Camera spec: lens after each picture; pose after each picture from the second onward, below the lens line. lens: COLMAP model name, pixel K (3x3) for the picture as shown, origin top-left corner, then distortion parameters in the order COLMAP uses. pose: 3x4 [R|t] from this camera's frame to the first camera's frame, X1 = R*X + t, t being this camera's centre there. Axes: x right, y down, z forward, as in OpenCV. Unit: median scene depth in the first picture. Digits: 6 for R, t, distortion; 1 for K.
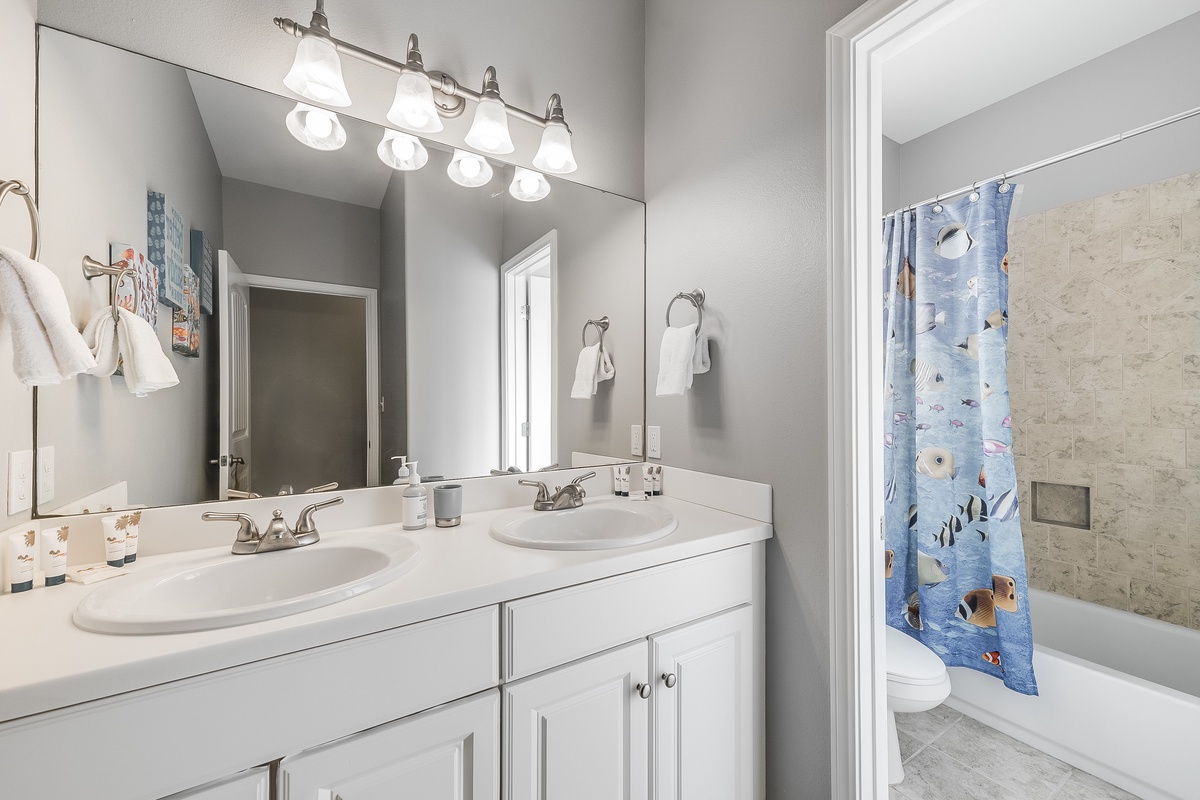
lens RADIAL K [[468.2, 0, 594.9], [0, 468.2, 402.4], [0, 0, 1]] dist [0.007394, -0.000201]
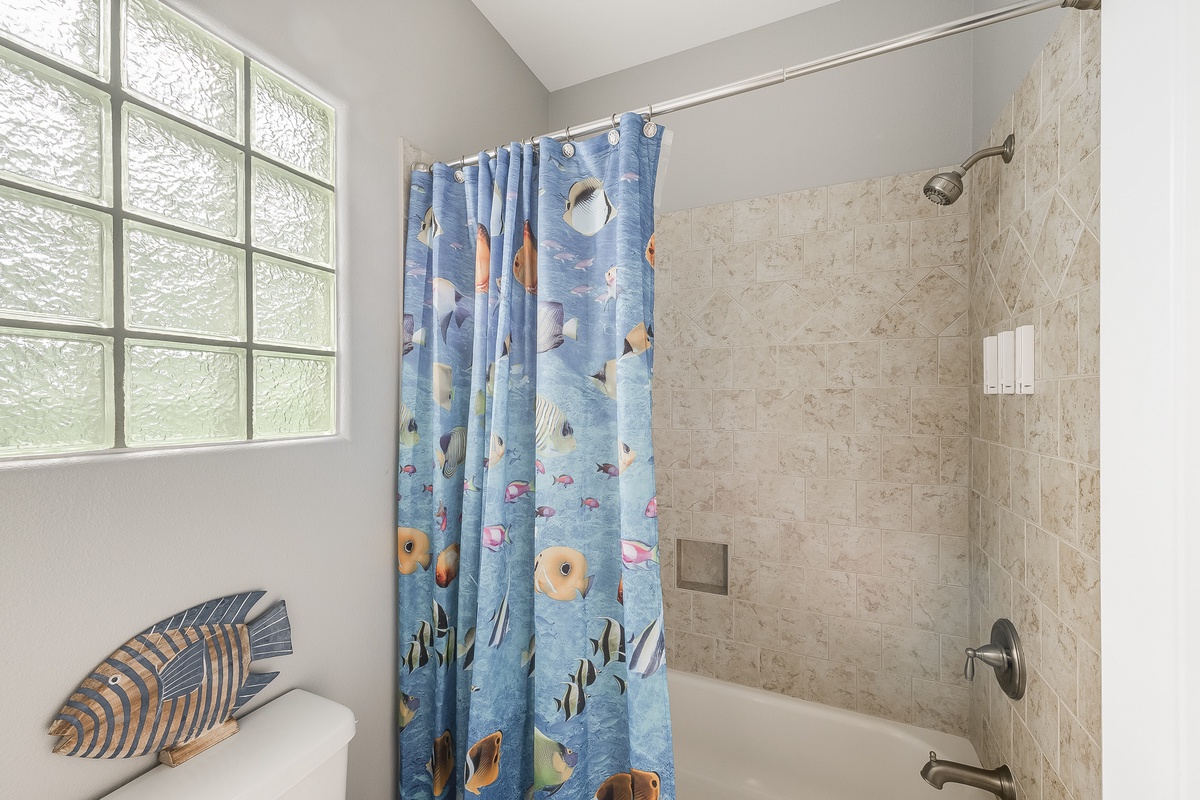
lens RADIAL K [[468.2, 0, 594.9], [0, 468.2, 402.4], [0, 0, 1]] dist [0.007394, -0.000201]
pose [[0.834675, -0.002200, 0.550739, 0.429759], [-0.003950, 0.999942, 0.009982, -0.090895], [-0.550729, -0.010507, 0.834618, 0.479303]]
